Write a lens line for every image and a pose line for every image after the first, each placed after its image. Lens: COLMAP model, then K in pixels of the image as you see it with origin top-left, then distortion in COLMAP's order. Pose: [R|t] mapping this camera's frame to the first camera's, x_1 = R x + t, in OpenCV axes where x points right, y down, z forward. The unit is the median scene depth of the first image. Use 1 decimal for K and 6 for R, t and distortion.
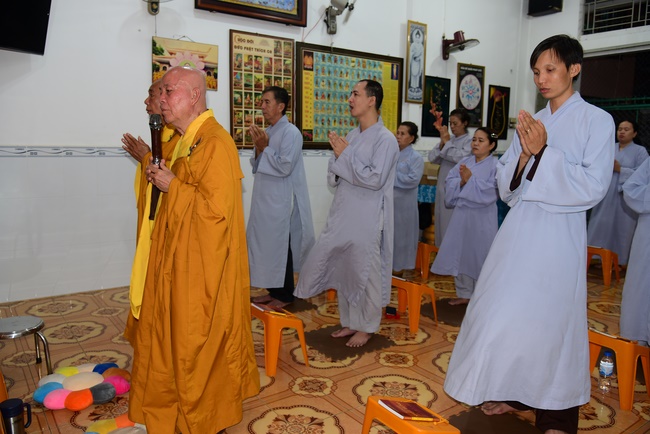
lens RADIAL K [[525.4, 0, 321.6], [0, 525.4, 219.6], [0, 0, 1]] dist [-0.033216, 0.020286]
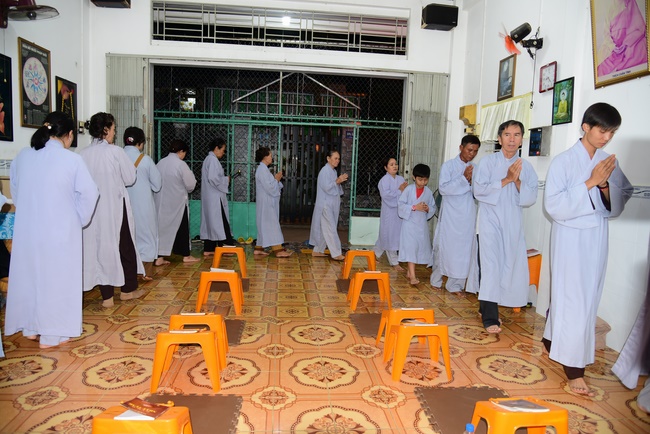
lens RADIAL K [[434.7, 0, 322.3], [0, 434.7, 219.2], [0, 0, 1]] dist [-0.041808, 0.007660]
pose [[0.512125, -0.103126, 0.852698, -0.053364], [0.091215, 0.993682, 0.065394, -0.064589], [-0.854054, 0.044289, 0.518296, 0.432758]]
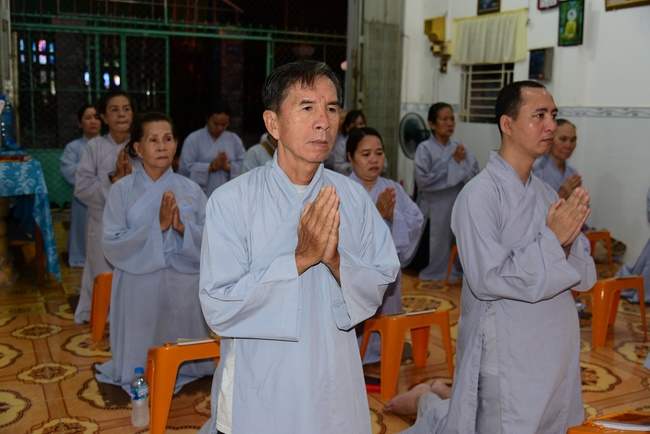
lens RADIAL K [[702.1, 0, 325.7], [0, 702.1, 217.8], [0, 0, 1]] dist [-0.014554, 0.000000]
pose [[0.169337, -0.172320, 0.970377, -0.388673], [0.119036, 0.980964, 0.153428, -0.084645], [-0.978343, 0.089528, 0.186626, 0.631268]]
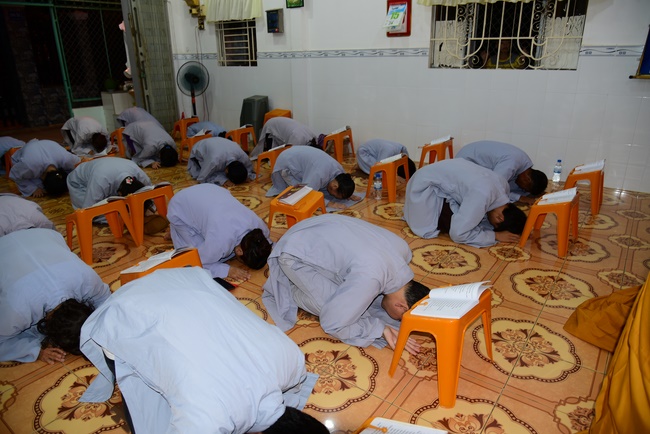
lens RADIAL K [[434.7, 0, 321.7], [0, 434.7, 218.9], [0, 0, 1]] dist [-0.041808, 0.007660]
pose [[-0.297614, -0.354146, 0.886570, -0.278278], [0.142846, 0.901677, 0.408134, -0.092076], [-0.943939, 0.248110, -0.217764, 0.706473]]
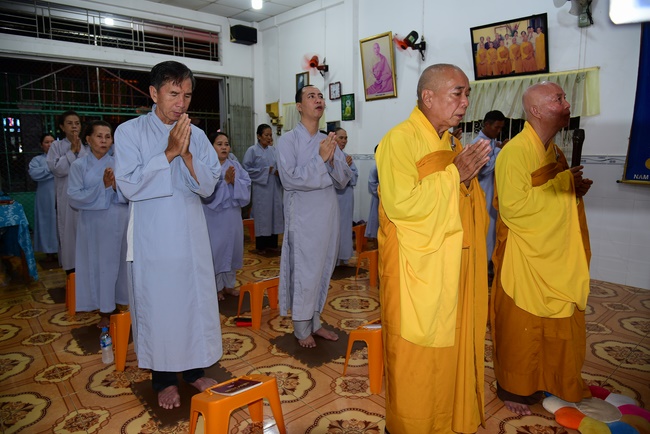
lens RADIAL K [[434.7, 0, 321.8], [0, 434.7, 218.9], [0, 0, 1]] dist [-0.041808, 0.007660]
pose [[-0.082639, -0.173983, 0.981275, -0.436460], [0.141520, 0.972616, 0.184366, -0.100176], [-0.986480, 0.154106, -0.055754, 0.620623]]
